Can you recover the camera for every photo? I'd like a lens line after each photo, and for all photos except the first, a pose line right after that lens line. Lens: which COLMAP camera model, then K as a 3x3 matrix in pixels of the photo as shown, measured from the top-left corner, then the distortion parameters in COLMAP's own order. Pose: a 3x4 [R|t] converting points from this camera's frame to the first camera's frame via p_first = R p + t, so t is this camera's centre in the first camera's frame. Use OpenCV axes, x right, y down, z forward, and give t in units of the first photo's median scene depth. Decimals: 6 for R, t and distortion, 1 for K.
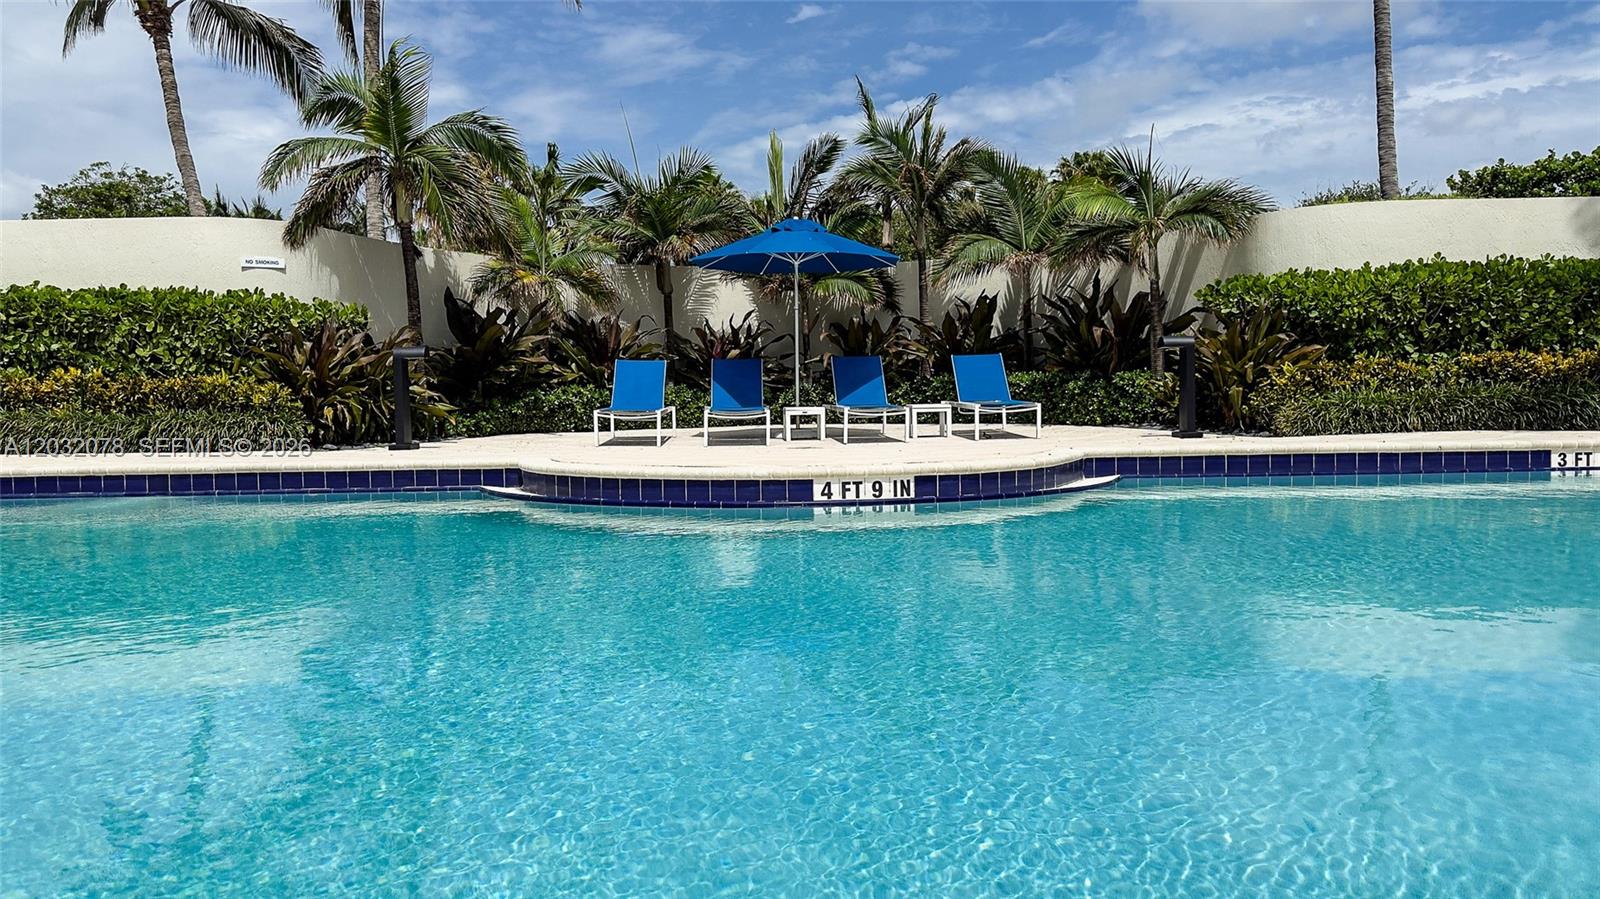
lens RADIAL K [[1157.5, 0, 795.1], [0, 1157.5, 451.0], [0, 0, 1]] dist [0.030407, -0.020086]
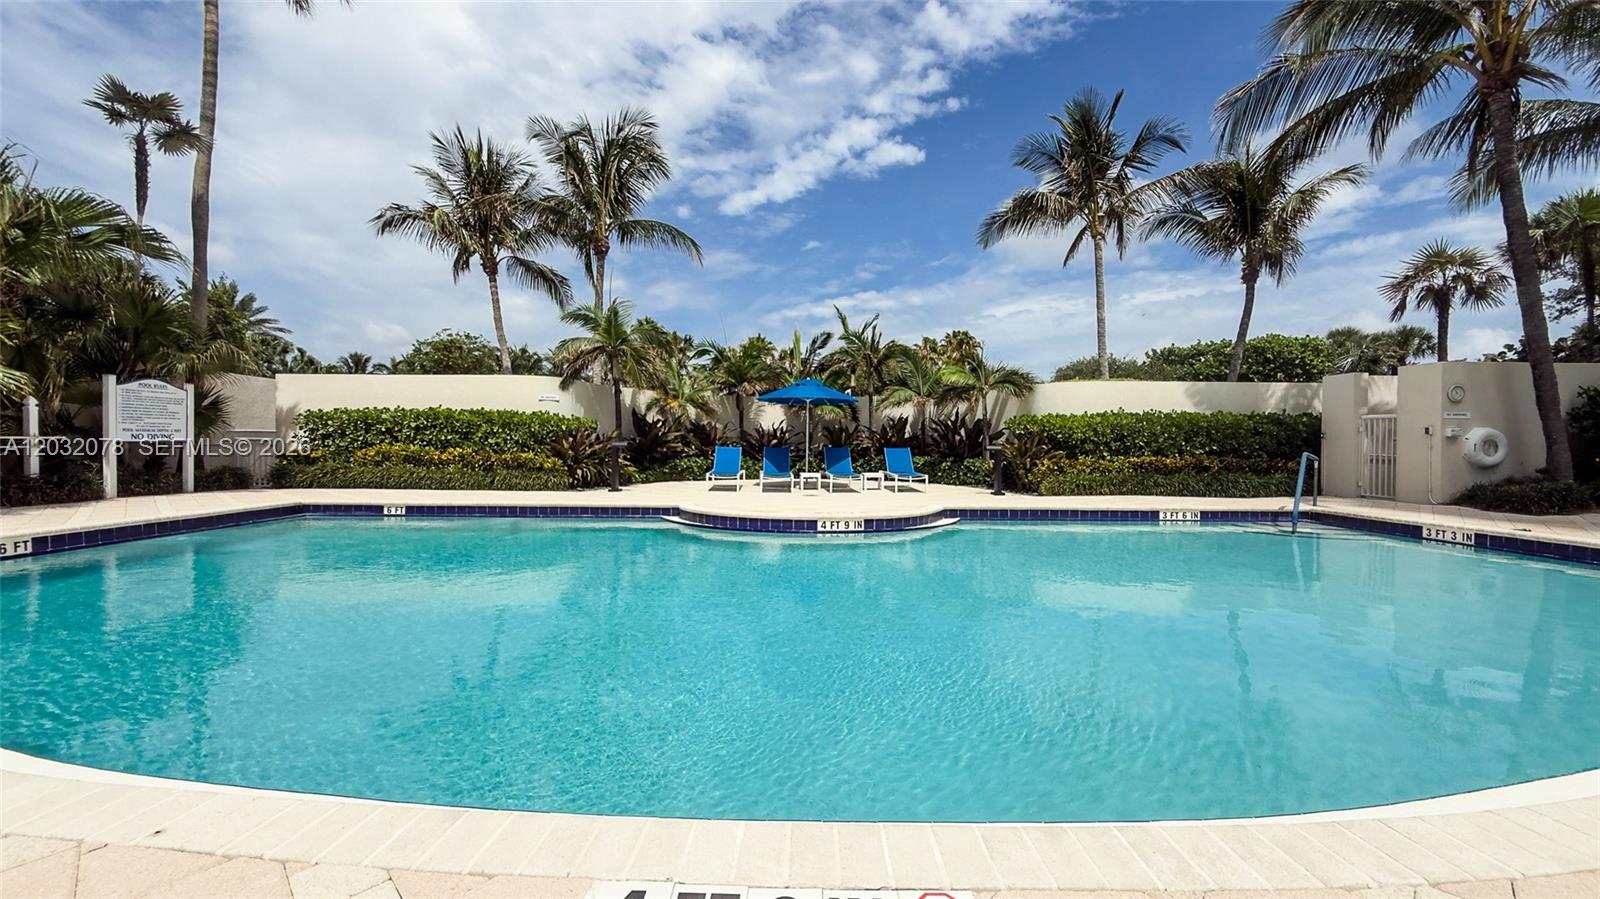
lens RADIAL K [[649.7, 0, 802.1], [0, 649.7, 444.1], [0, 0, 1]] dist [-0.002127, -0.000040]
pose [[0.999656, 0.025864, 0.004293, -0.011275], [-0.025600, 0.998259, -0.053134, -0.025039], [-0.005659, 0.053006, 0.998578, -0.115615]]
